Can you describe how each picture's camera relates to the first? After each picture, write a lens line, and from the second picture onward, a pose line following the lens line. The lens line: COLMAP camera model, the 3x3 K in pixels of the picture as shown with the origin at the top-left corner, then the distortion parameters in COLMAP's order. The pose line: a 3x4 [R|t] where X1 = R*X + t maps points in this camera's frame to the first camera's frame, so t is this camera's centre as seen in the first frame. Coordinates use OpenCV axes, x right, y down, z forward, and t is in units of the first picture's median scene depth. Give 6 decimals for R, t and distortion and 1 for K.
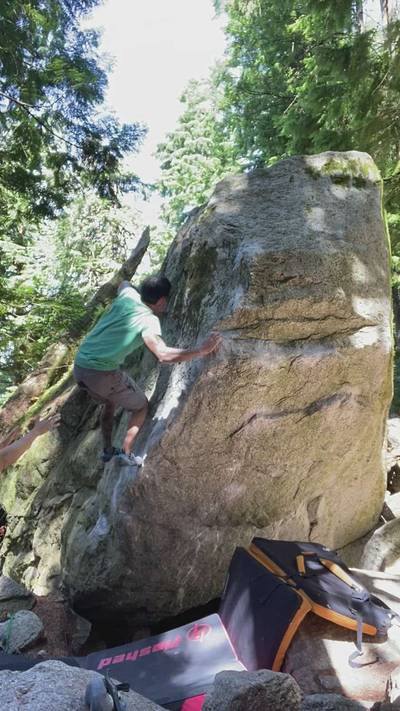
lens RADIAL K [[498.5, 0, 201.5], [0, 498.5, 360.2], [0, 0, 1]] dist [0.050068, -0.008967]
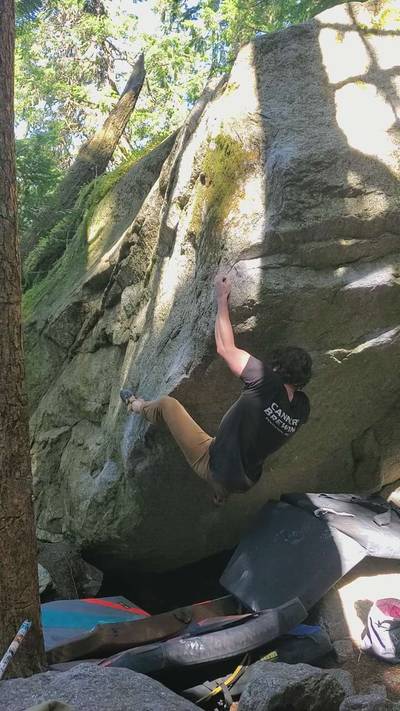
lens RADIAL K [[650.8, 0, 199.7], [0, 650.8, 340.0], [0, 0, 1]] dist [0.089022, 0.000000]
pose [[0.999349, -0.019861, -0.030125, -0.008267], [0.025008, 0.983079, 0.181470, -0.091536], [0.026011, -0.182105, 0.982935, -0.054316]]
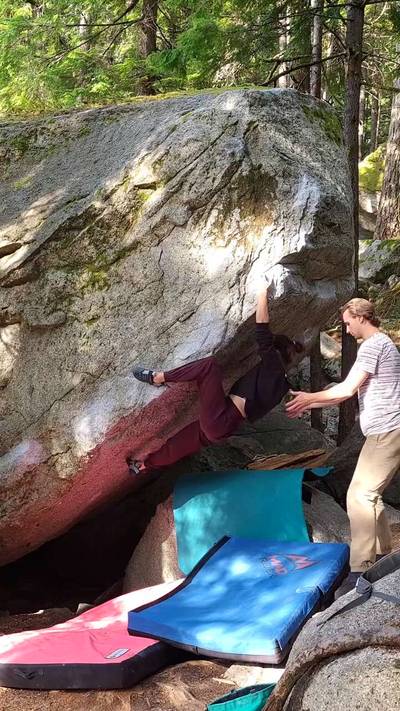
lens RADIAL K [[594.8, 0, 186.7], [0, 594.8, 343.3], [0, 0, 1]] dist [0.024936, 0.017800]
pose [[0.752585, 0.061894, 0.655580, -0.674659], [-0.164465, 0.981689, 0.096118, 0.013015], [-0.637626, -0.180157, 0.748983, 0.131793]]
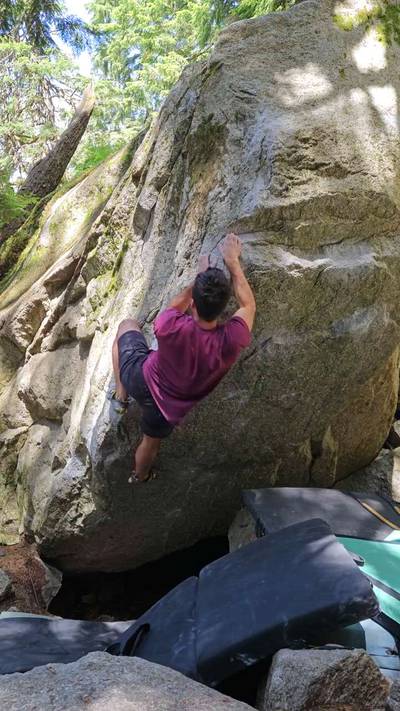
lens RADIAL K [[594.8, 0, 204.6], [0, 594.8, 350.3], [0, 0, 1]] dist [0.024936, 0.017800]
pose [[0.995890, -0.011791, 0.089803, -0.071239], [-0.002445, 0.987630, 0.156785, -0.018385], [-0.090541, -0.156360, 0.983542, 0.036198]]
